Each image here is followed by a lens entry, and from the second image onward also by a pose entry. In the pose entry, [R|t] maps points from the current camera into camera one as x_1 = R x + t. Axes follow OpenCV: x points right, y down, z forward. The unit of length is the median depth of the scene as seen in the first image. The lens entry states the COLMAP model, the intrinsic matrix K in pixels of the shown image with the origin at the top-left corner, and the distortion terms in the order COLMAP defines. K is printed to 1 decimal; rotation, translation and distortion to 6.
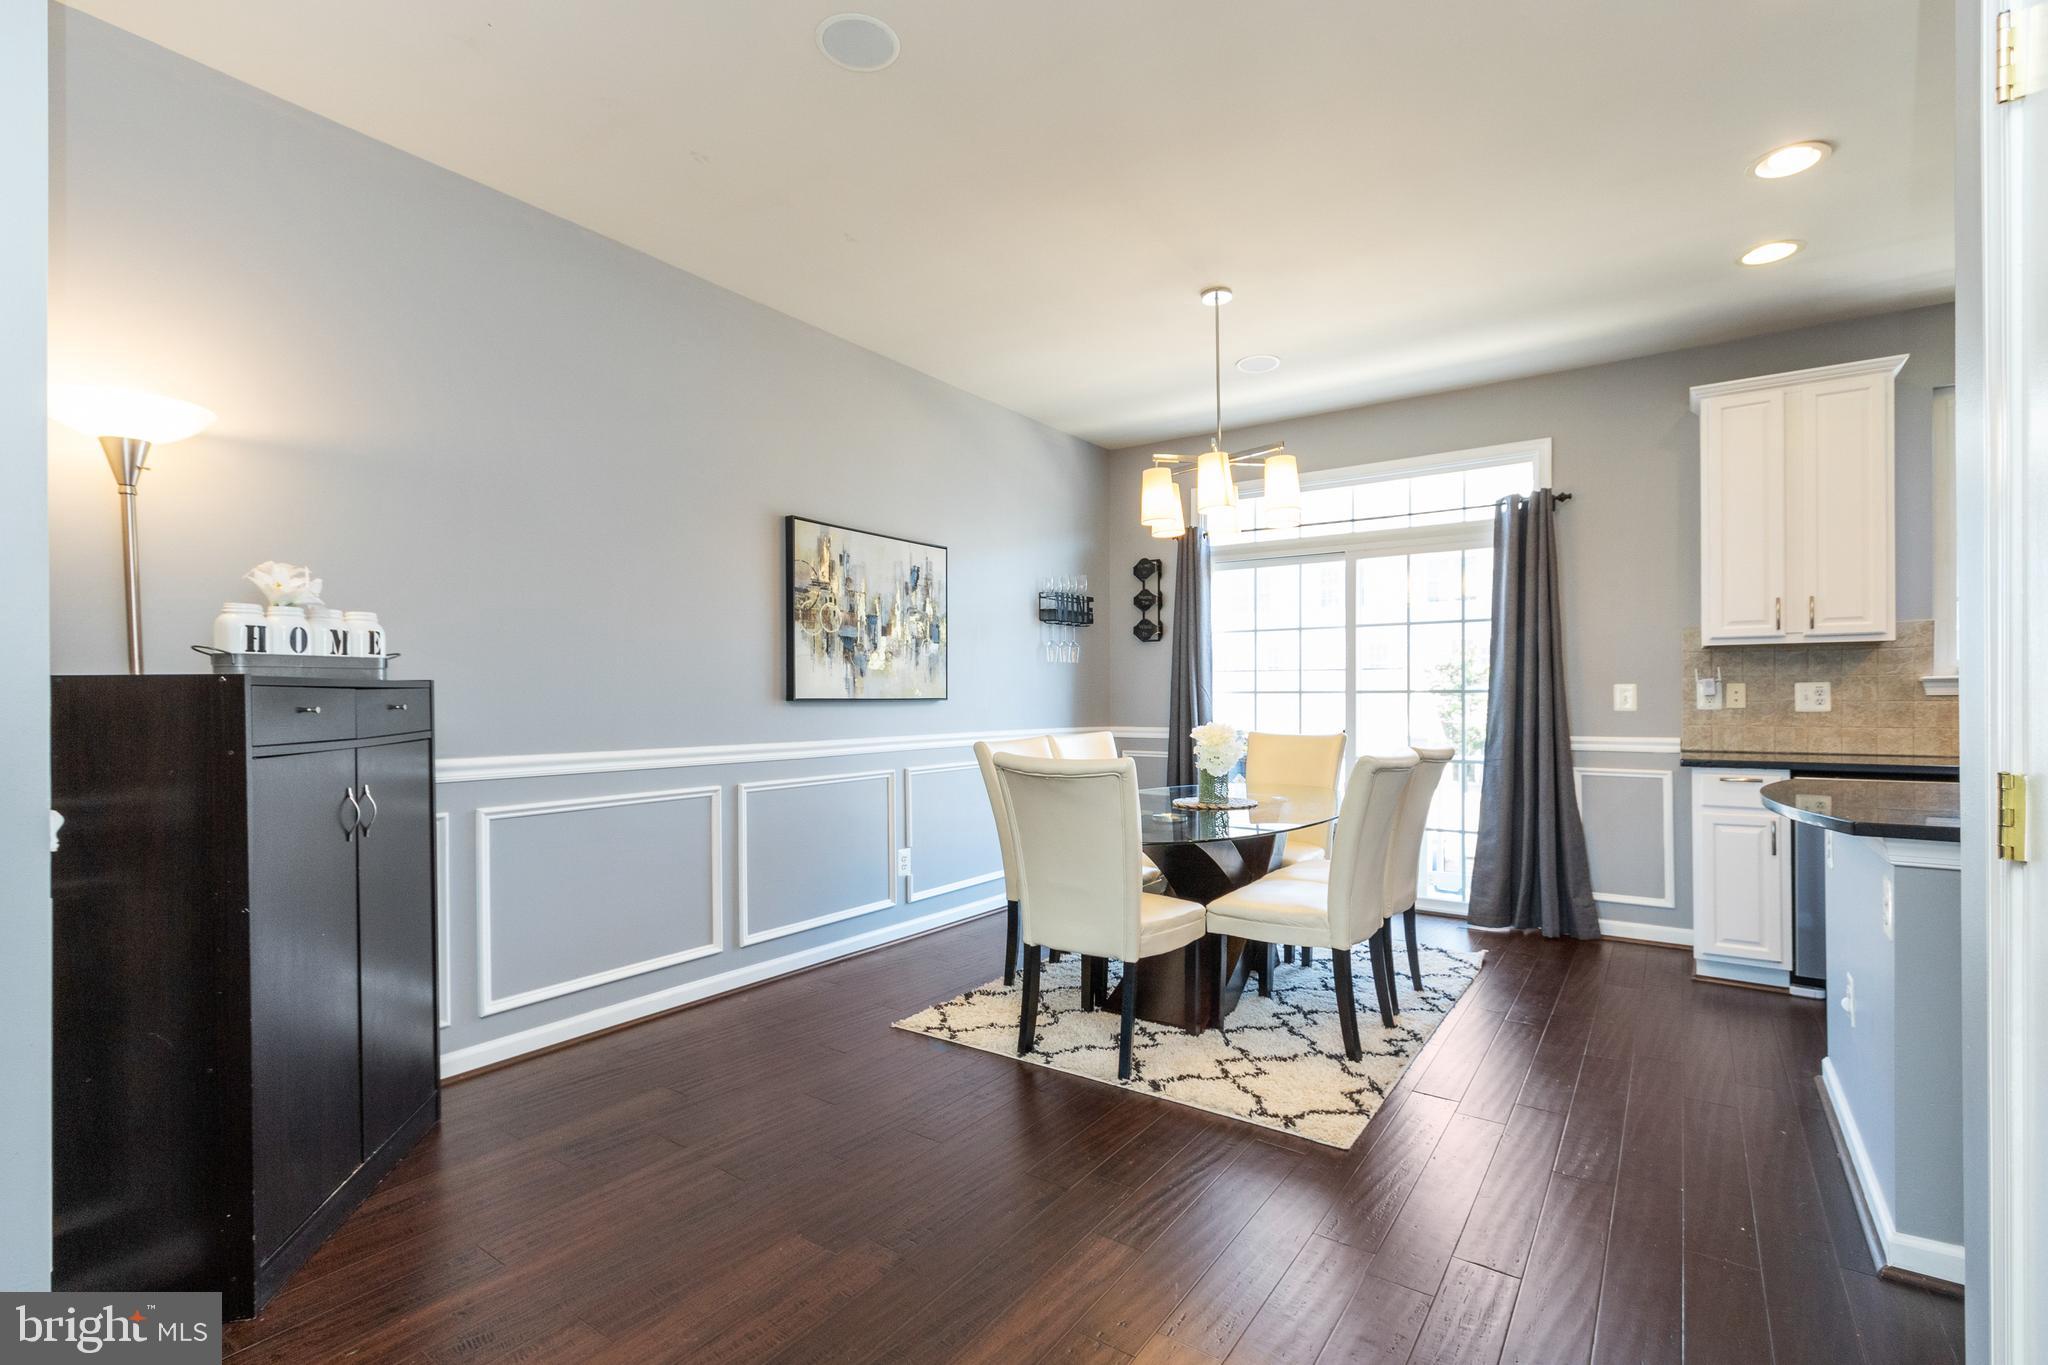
lens RADIAL K [[947.1, 0, 1009.9], [0, 947.1, 697.4], [0, 0, 1]] dist [0.004059, -0.001216]
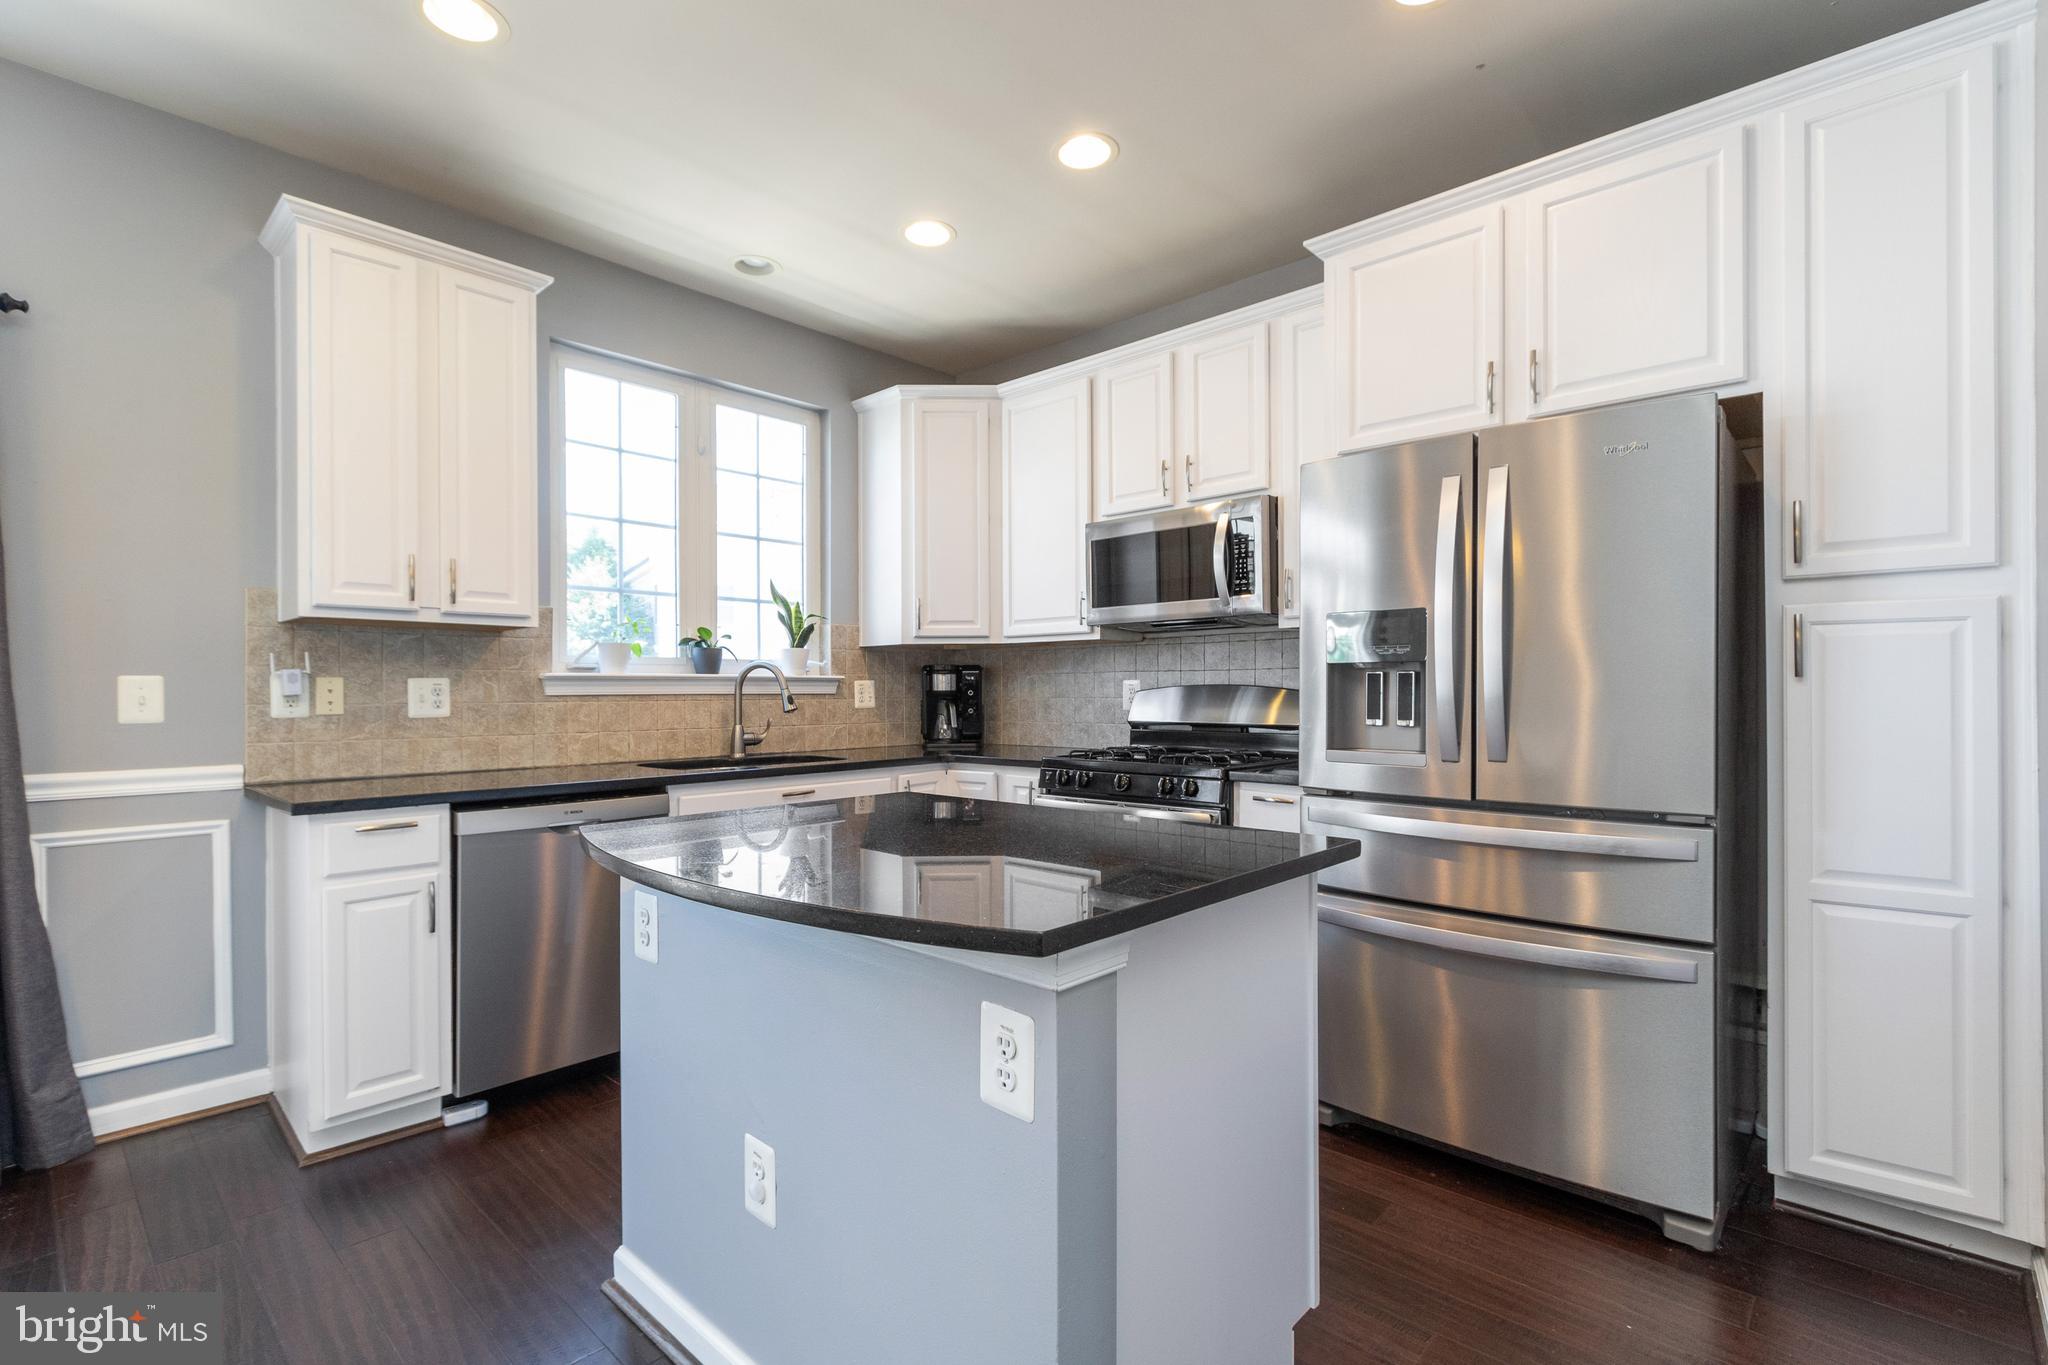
lens RADIAL K [[947.1, 0, 1016.0], [0, 947.1, 690.0], [0, 0, 1]] dist [0.004059, -0.001216]
pose [[0.129450, 0.005447, 0.991571, 0.161866], [0.002248, 0.999981, -0.005787, -0.001029], [-0.991583, 0.002978, 0.129435, 0.429143]]
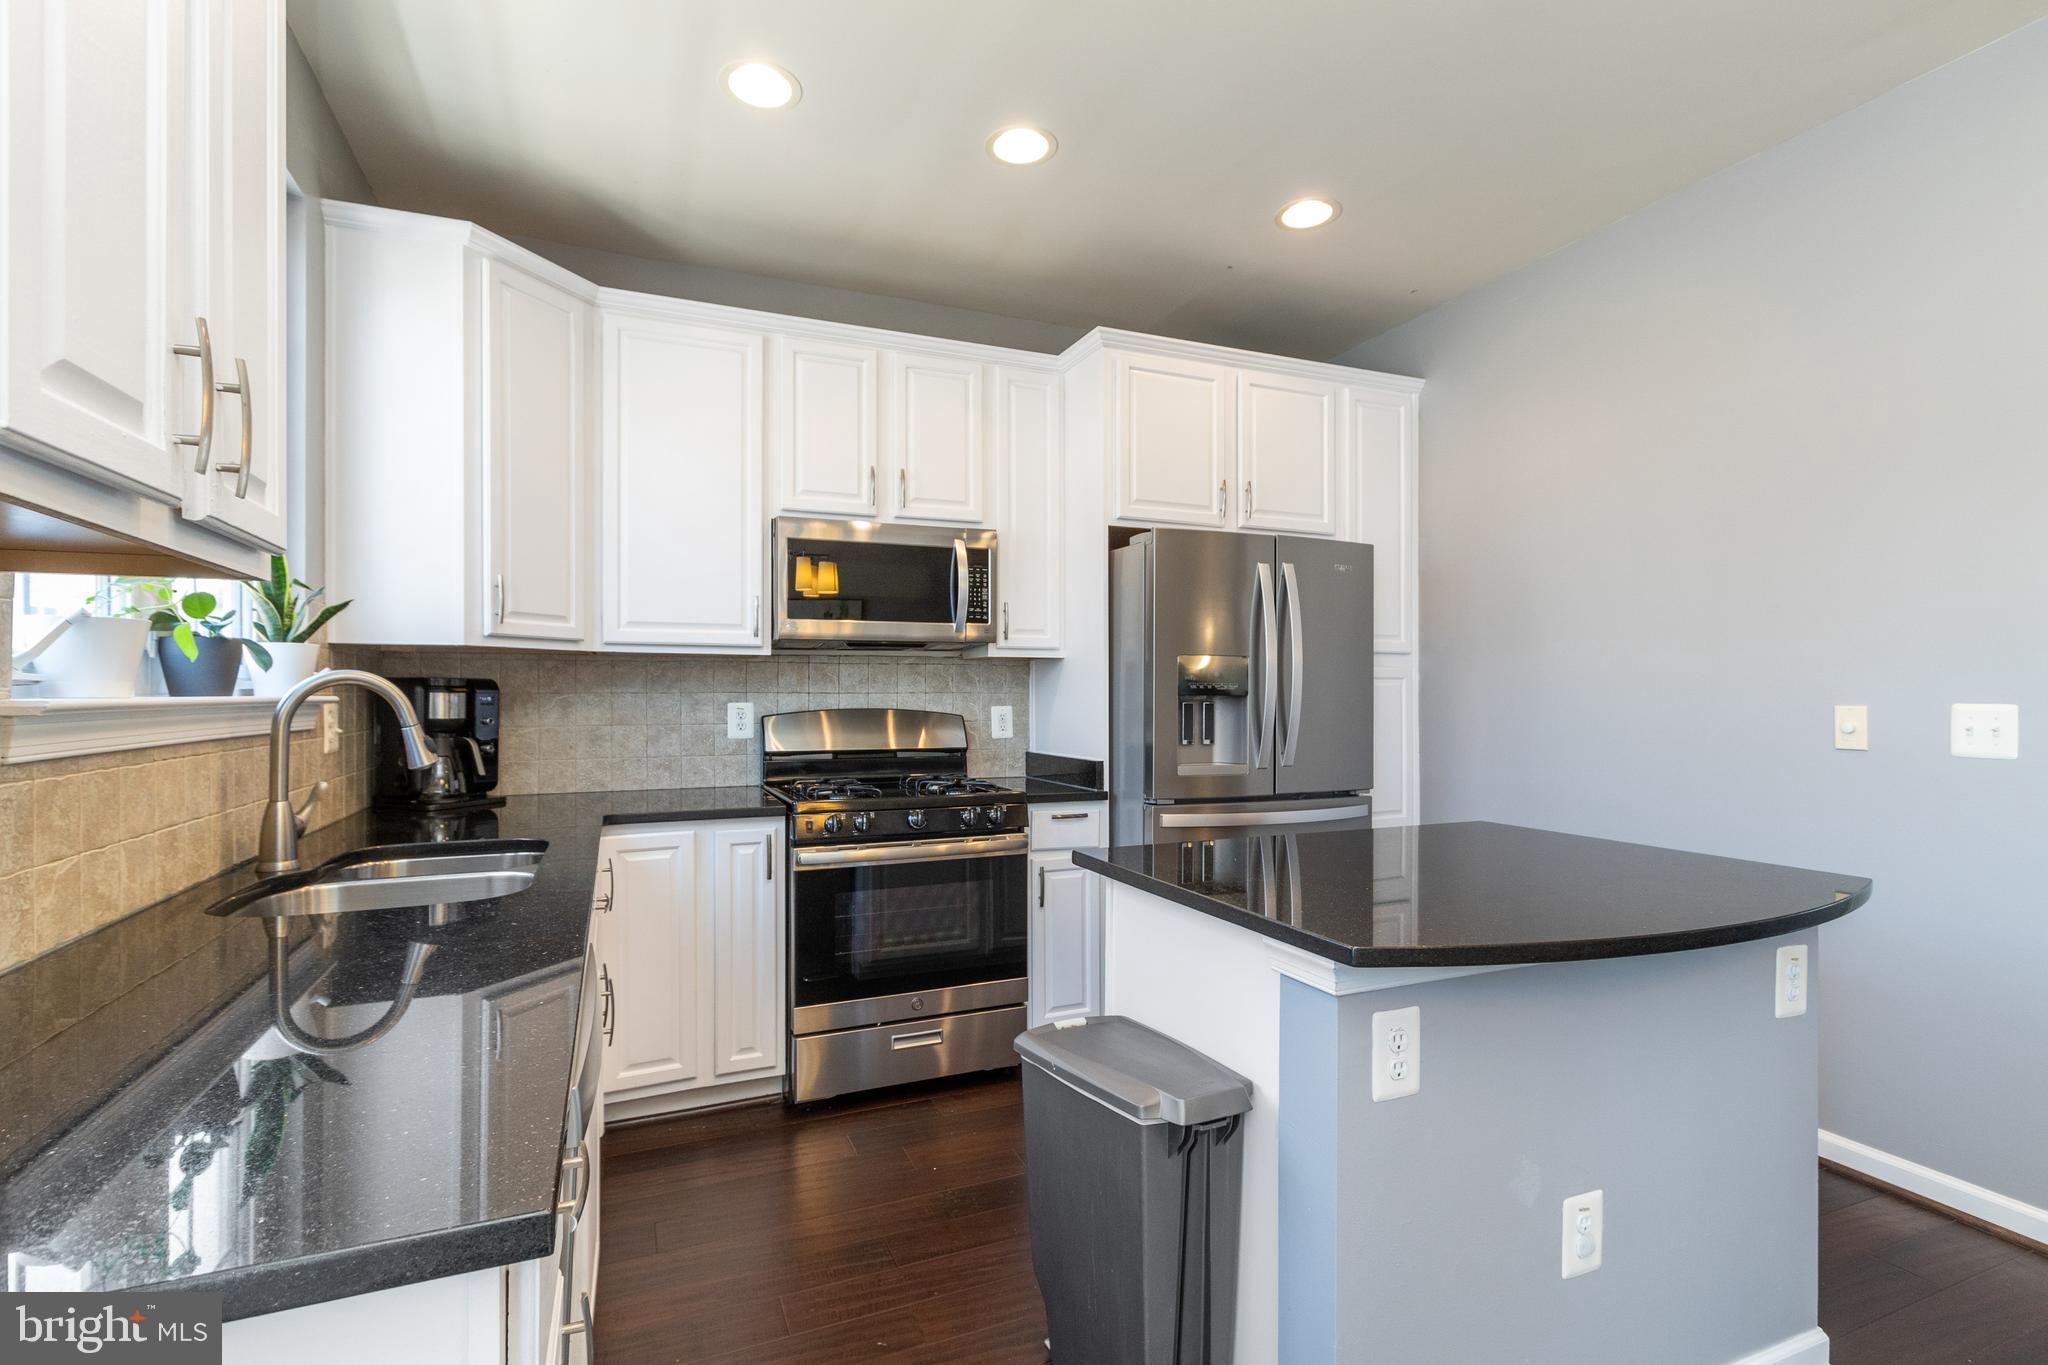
lens RADIAL K [[947.1, 0, 1015.2], [0, 947.1, 691.7], [0, 0, 1]] dist [0.004059, -0.001216]
pose [[-0.851823, 0.007139, 0.523782, 0.497894], [0.003908, 0.999966, -0.007274, -0.018758], [-0.523816, -0.004149, -0.851821, 0.986127]]
